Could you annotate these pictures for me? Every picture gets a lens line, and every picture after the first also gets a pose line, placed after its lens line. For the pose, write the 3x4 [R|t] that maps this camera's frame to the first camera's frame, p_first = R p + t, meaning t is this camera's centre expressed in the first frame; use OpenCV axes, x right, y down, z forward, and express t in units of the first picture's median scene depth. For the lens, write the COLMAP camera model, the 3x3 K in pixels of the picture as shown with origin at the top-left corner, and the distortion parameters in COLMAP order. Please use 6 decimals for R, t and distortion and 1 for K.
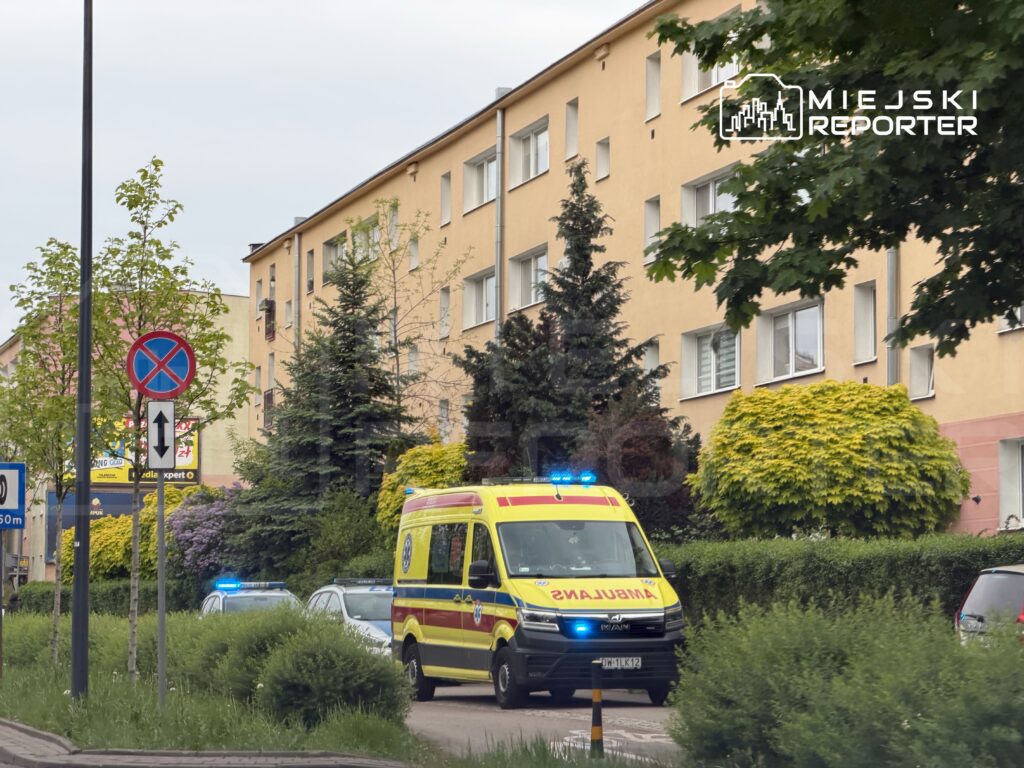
lens RADIAL K [[3039.4, 0, 511.6], [0, 3039.4, 384.9], [0, 0, 1]] dist [0.221471, 0.000000]
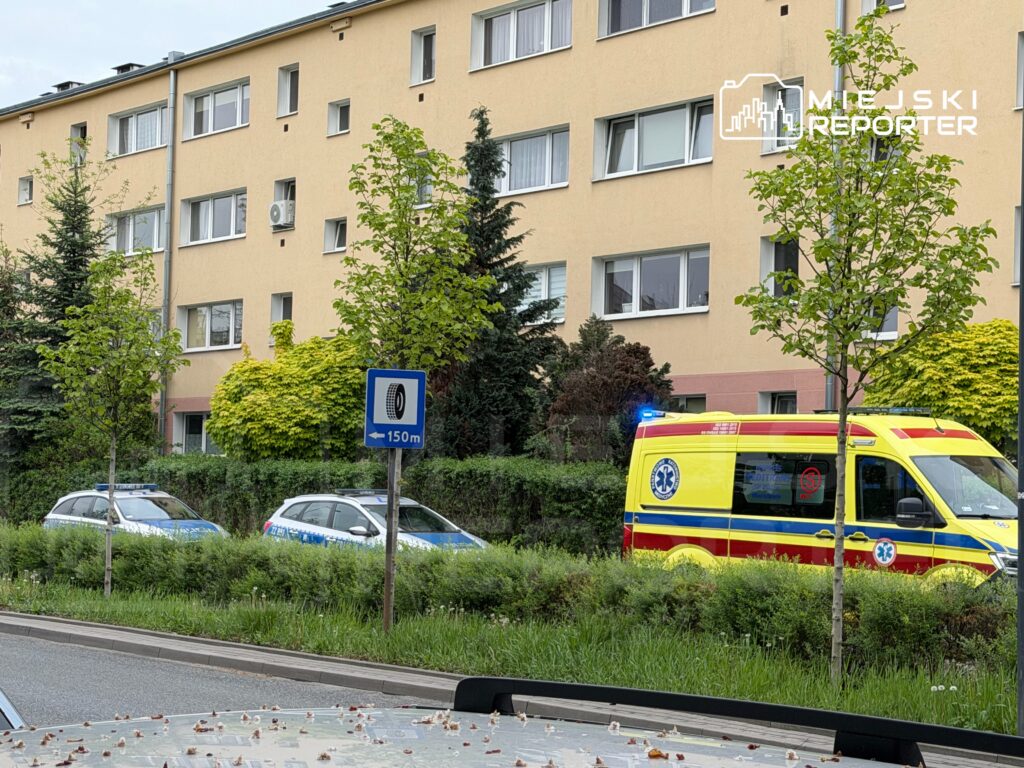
lens RADIAL K [[1987.6, 0, 513.8], [0, 1987.6, 380.3], [0, 0, 1]] dist [0.138274, 0.000000]
pose [[0.917943, 0.038430, 0.394847, -0.328744], [-0.048658, 0.998689, 0.015920, 0.016522], [-0.393718, -0.033826, 0.918609, 0.442648]]
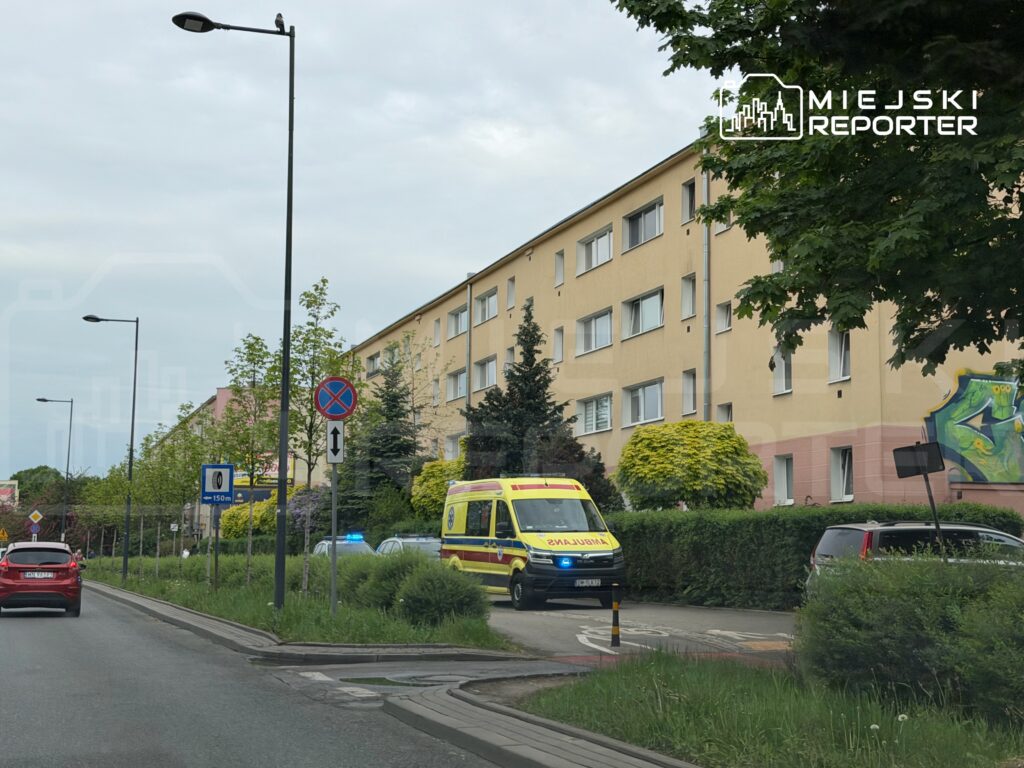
lens RADIAL K [[1483.5, 0, 524.5], [0, 1483.5, 346.1], [0, 0, 1]] dist [0.136494, 0.000000]
pose [[0.998195, 0.006668, 0.059678, -0.043921], [-0.002891, 0.998000, -0.063151, 0.010794], [-0.059979, 0.062865, 0.996218, 0.148794]]
